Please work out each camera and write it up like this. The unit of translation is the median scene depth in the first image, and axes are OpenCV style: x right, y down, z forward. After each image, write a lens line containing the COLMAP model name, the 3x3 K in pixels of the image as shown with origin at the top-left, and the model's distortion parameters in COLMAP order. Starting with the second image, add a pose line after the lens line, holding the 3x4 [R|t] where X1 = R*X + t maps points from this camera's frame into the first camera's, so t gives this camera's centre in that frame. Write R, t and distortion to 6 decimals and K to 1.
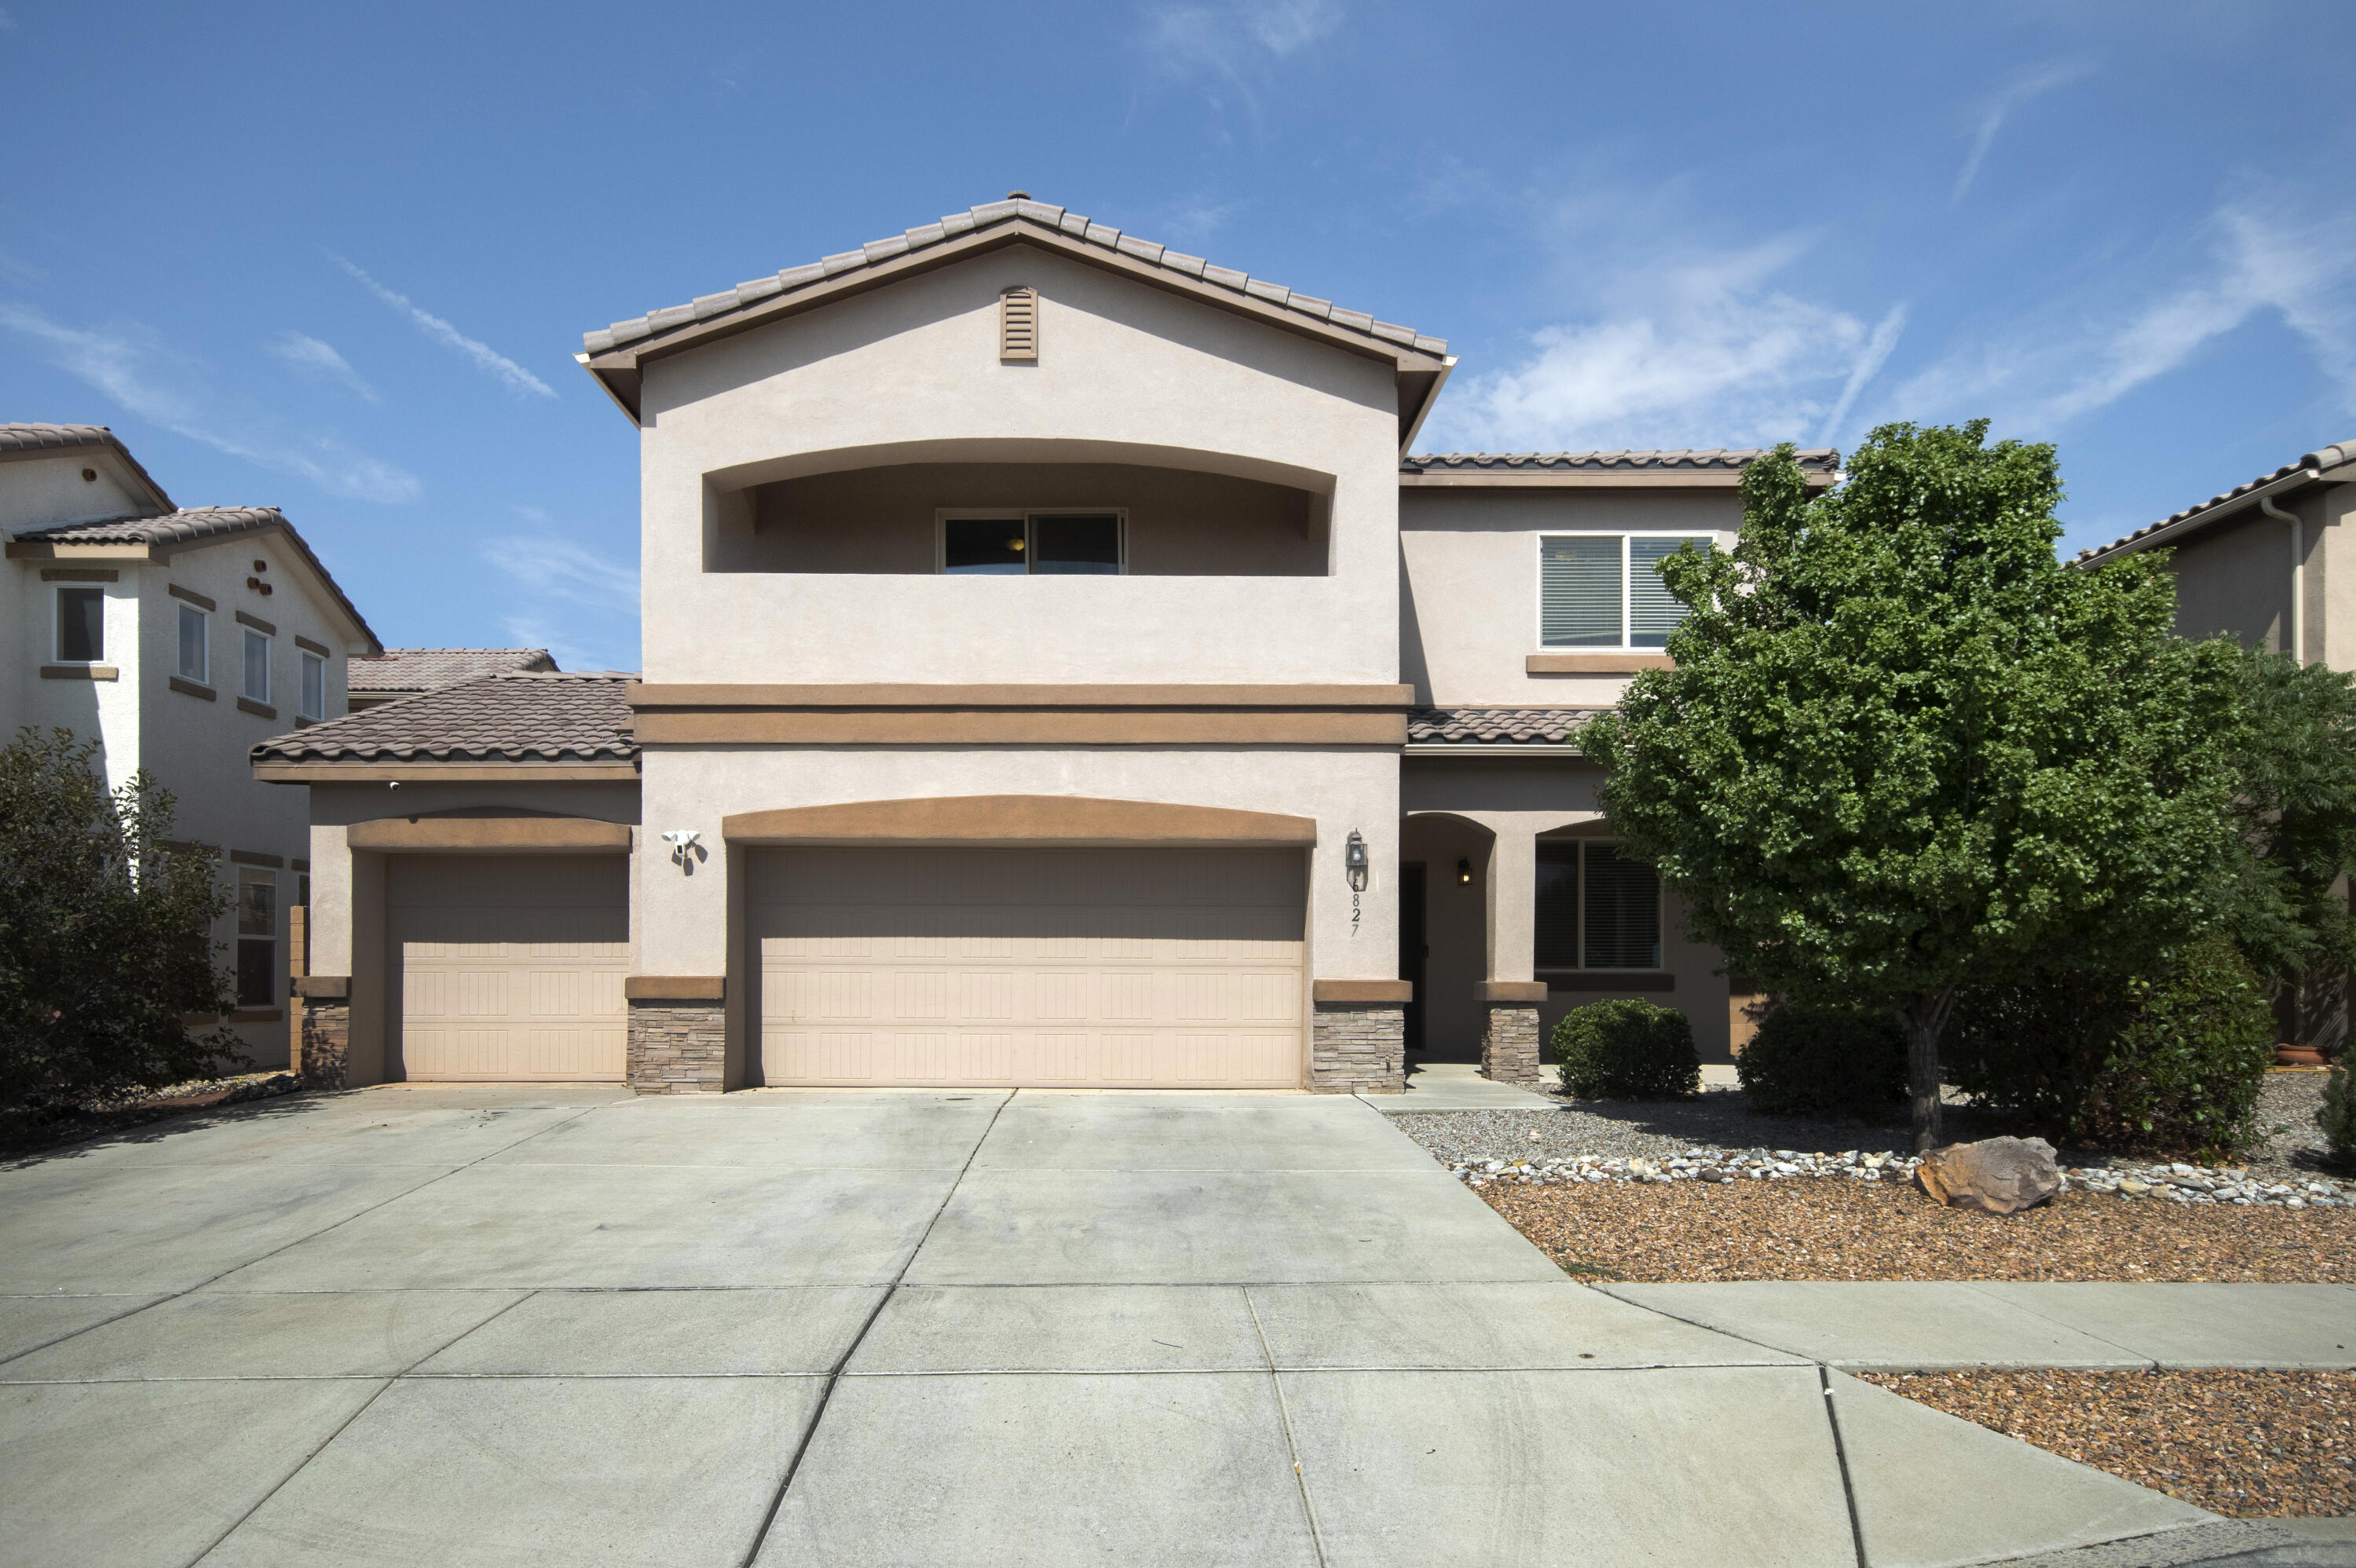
lens RADIAL K [[1461.7, 0, 1180.2], [0, 1461.7, 902.4], [0, 0, 1]] dist [0.007453, 0.005502]
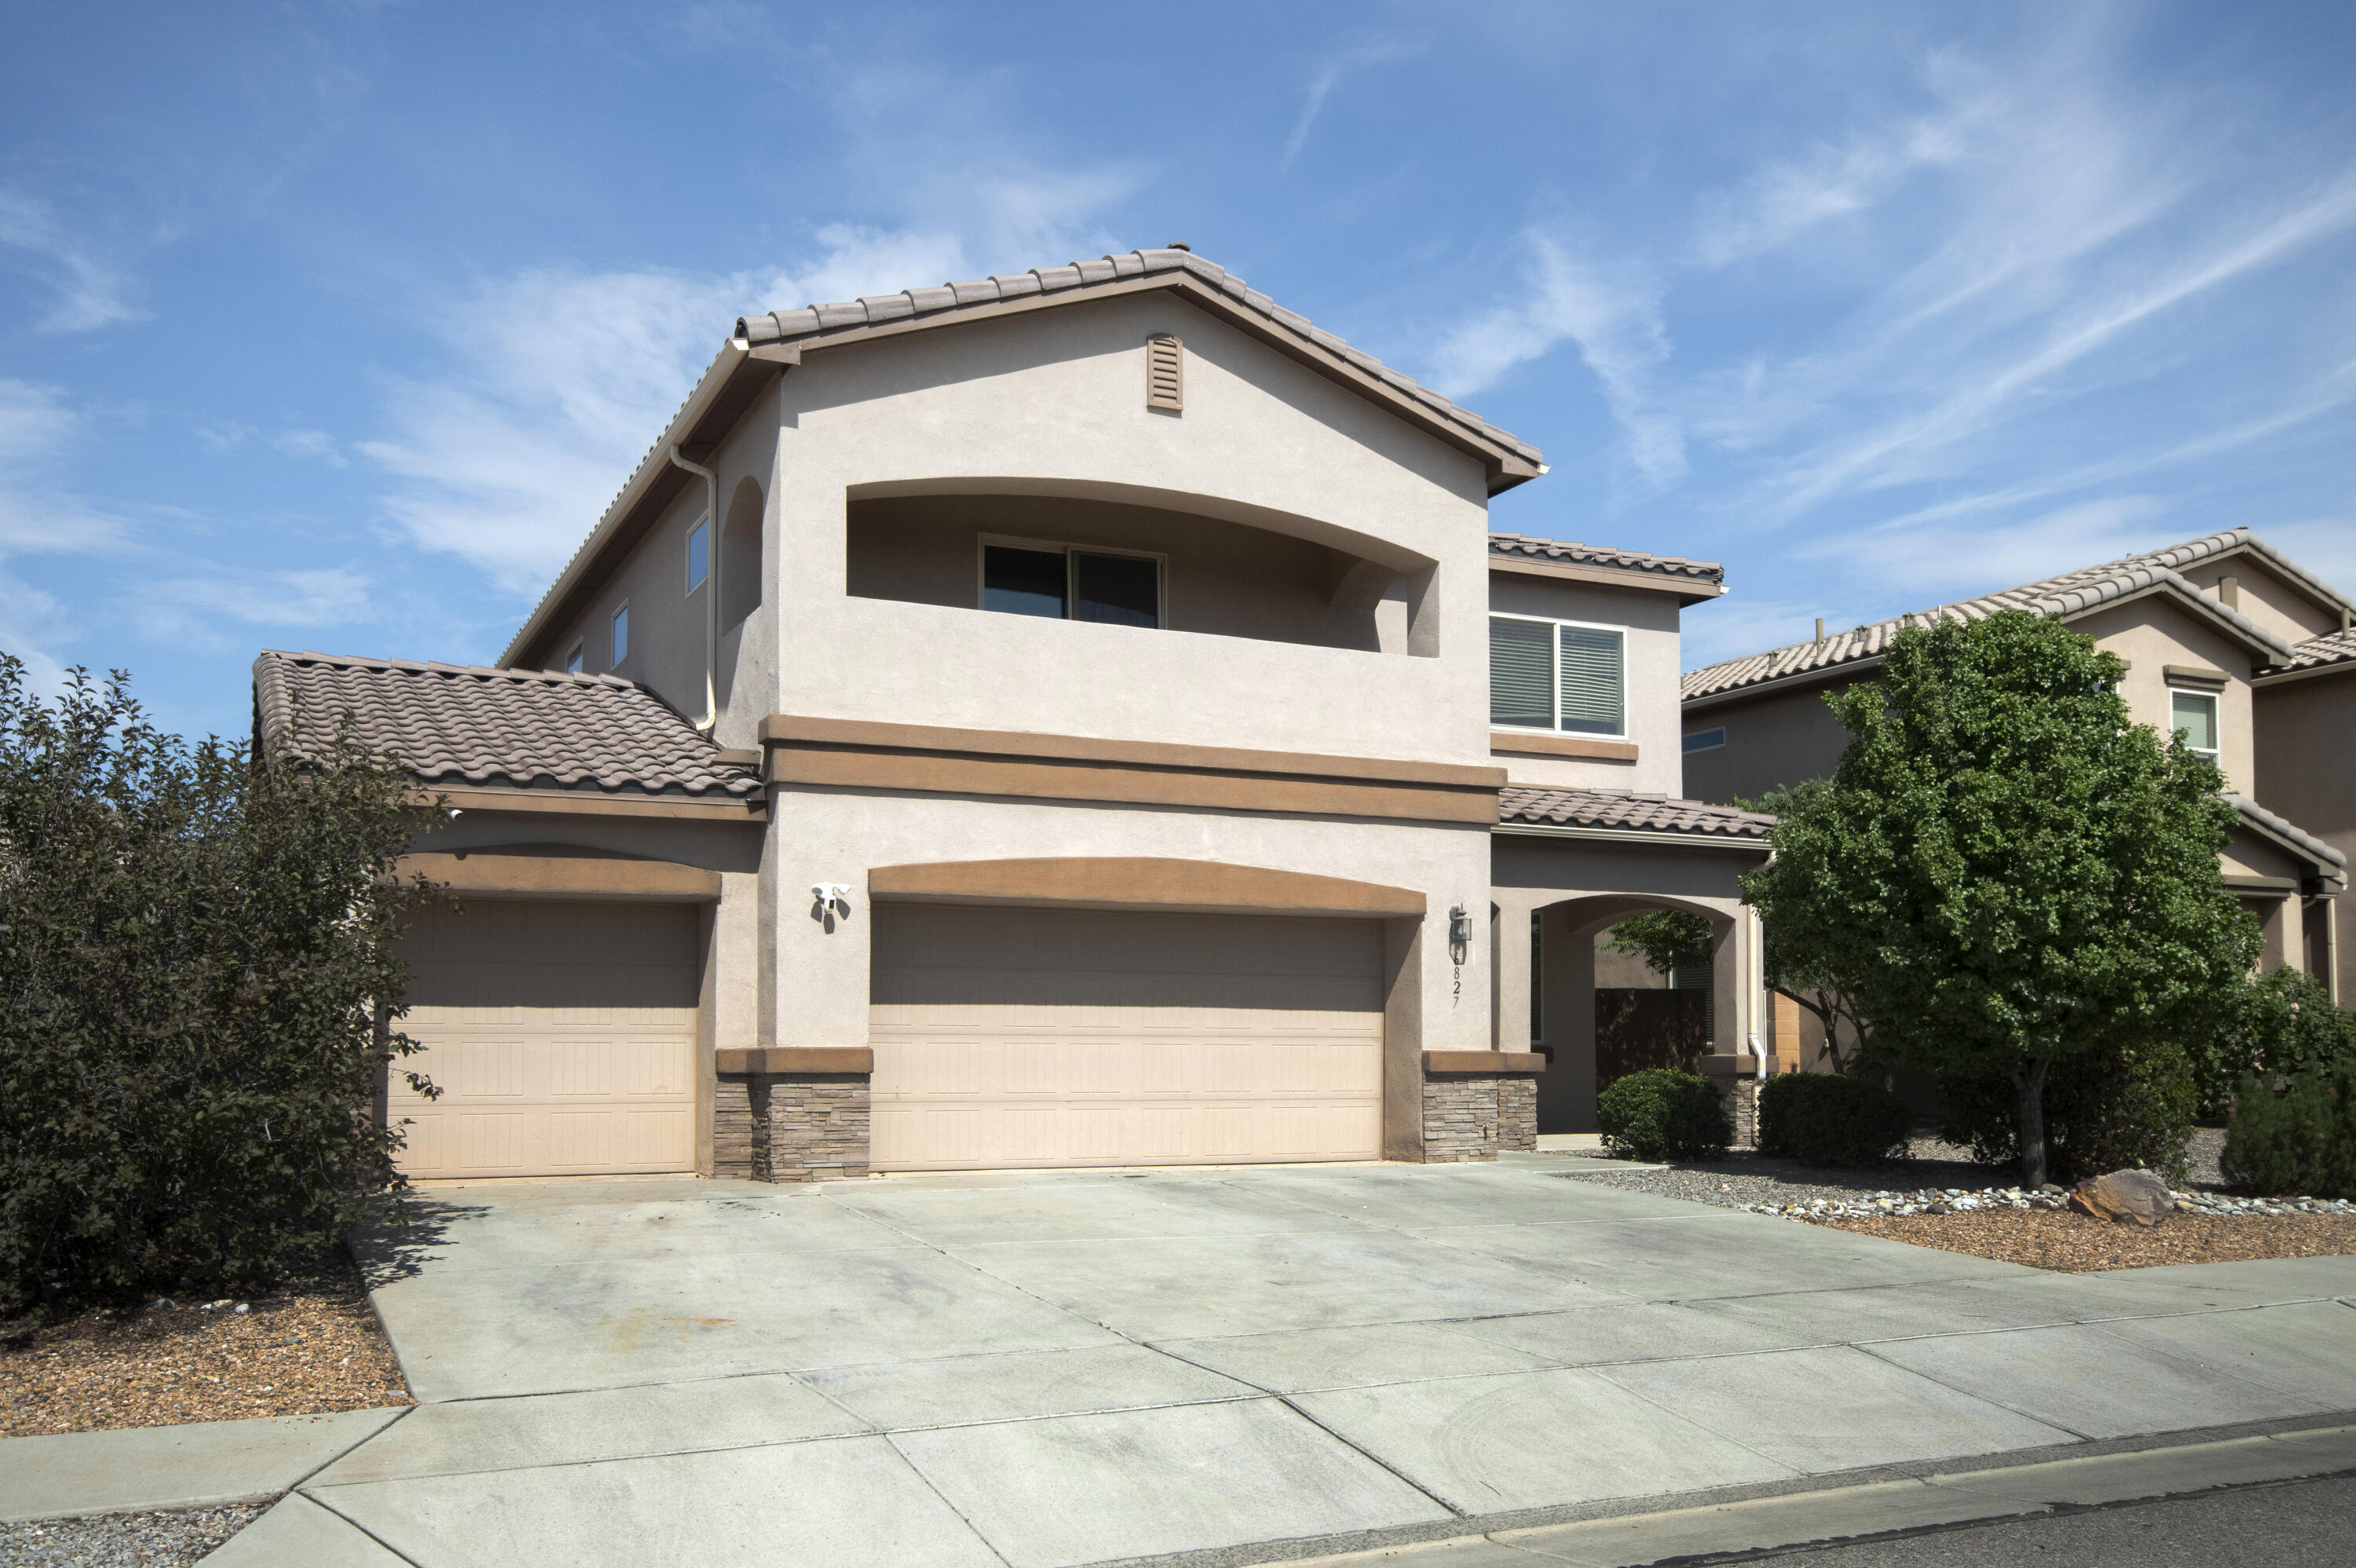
lens RADIAL K [[1932.9, 0, 1173.9], [0, 1932.9, 868.9], [0, 0, 1]] dist [0.012922, 0.090278]
pose [[0.904821, 0.038792, 0.424022, -0.637693], [-0.019598, 0.998580, -0.049537, -0.003443], [-0.425341, 0.036513, 0.904296, -0.150089]]
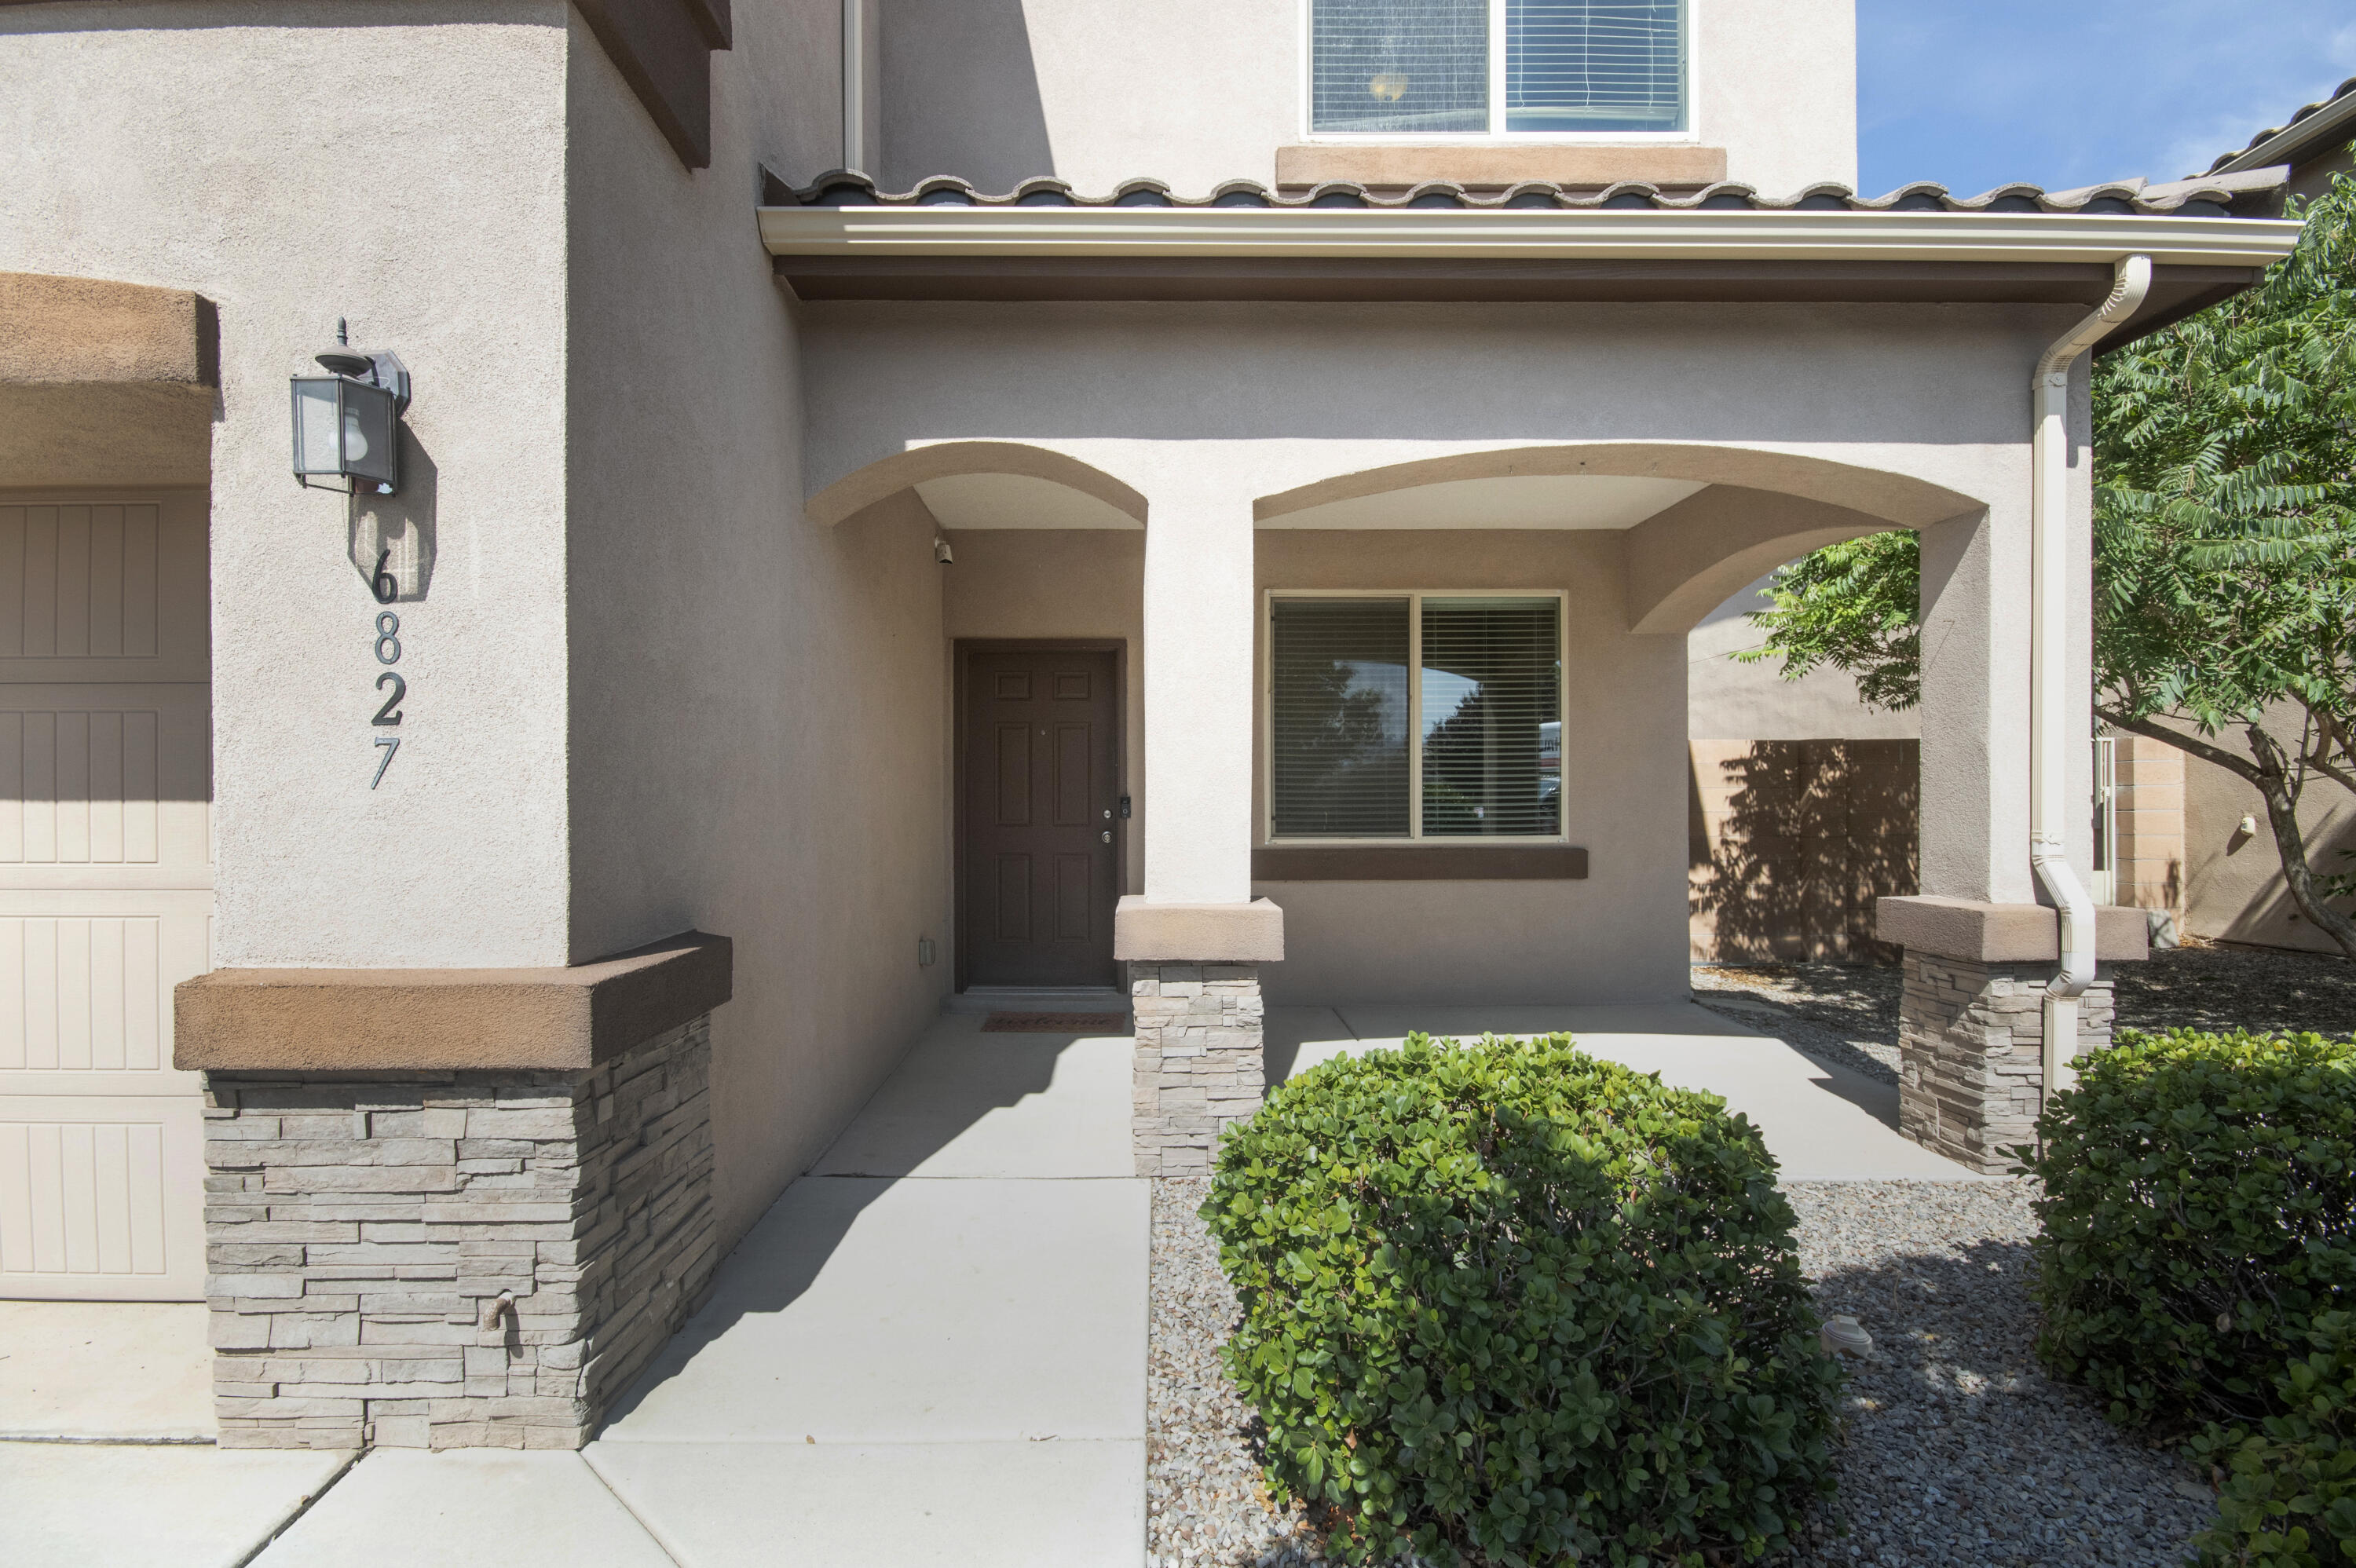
lens RADIAL K [[1060.3, 0, 1178.0], [0, 1060.3, 784.0], [0, 0, 1]] dist [-0.002762, -0.000295]
pose [[0.999968, -0.005719, 0.005654, 0.247562], [0.005546, 0.999531, 0.030125, 0.017819], [-0.005823, -0.030093, 0.999530, 0.819918]]
